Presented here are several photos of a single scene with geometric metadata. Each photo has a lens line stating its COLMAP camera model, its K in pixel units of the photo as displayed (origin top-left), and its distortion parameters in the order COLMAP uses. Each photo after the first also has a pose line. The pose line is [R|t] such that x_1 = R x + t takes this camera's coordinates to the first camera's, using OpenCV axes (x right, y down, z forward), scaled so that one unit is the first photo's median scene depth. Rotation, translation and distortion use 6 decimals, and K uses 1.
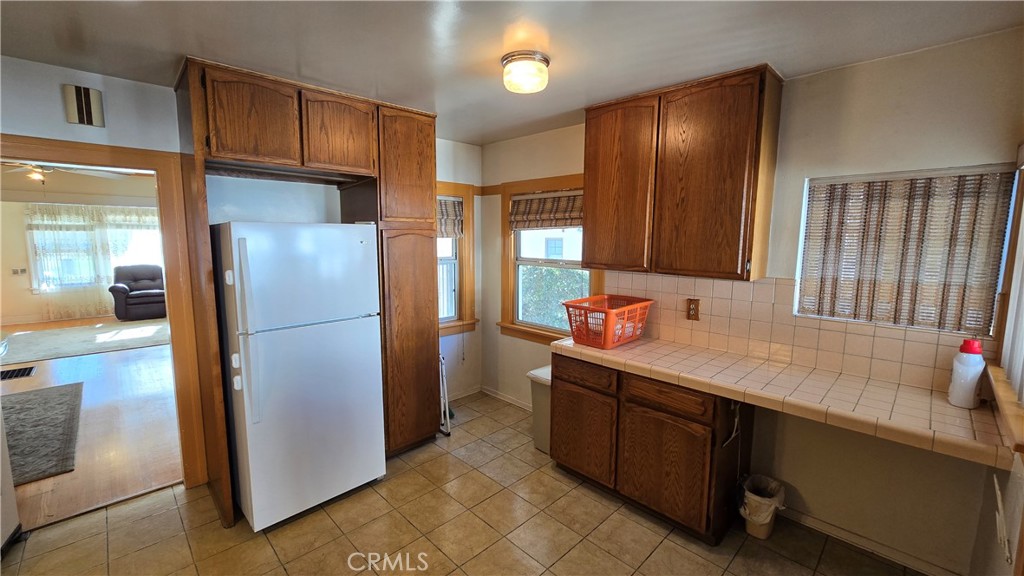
lens RADIAL K [[417.6, 0, 510.7], [0, 417.6, 284.5], [0, 0, 1]] dist [-0.005052, -0.000085]
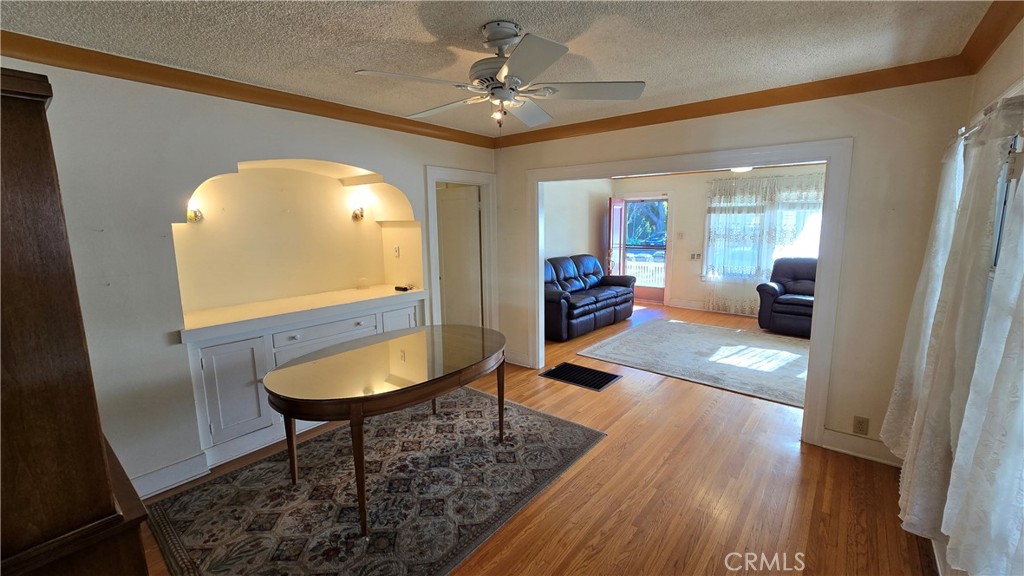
lens RADIAL K [[417.6, 0, 510.7], [0, 417.6, 284.5], [0, 0, 1]] dist [-0.005052, -0.000085]
pose [[0.105531, 0.144783, -0.983820, -0.245214], [-0.100814, 0.985804, 0.134261, -0.053591], [0.989293, 0.085015, 0.118629, 0.450627]]
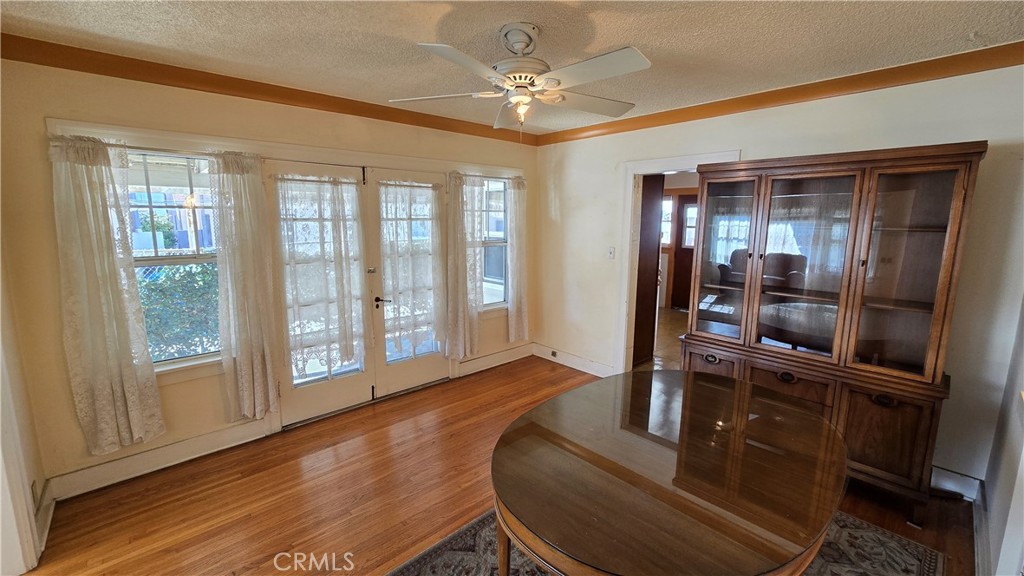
lens RADIAL K [[417.6, 0, 510.7], [0, 417.6, 284.5], [0, 0, 1]] dist [-0.005052, -0.000085]
pose [[0.032276, -0.158915, 0.986765, -0.815468], [0.111887, 0.981648, 0.154431, -0.058894], [-0.993197, 0.105422, 0.049464, 0.471375]]
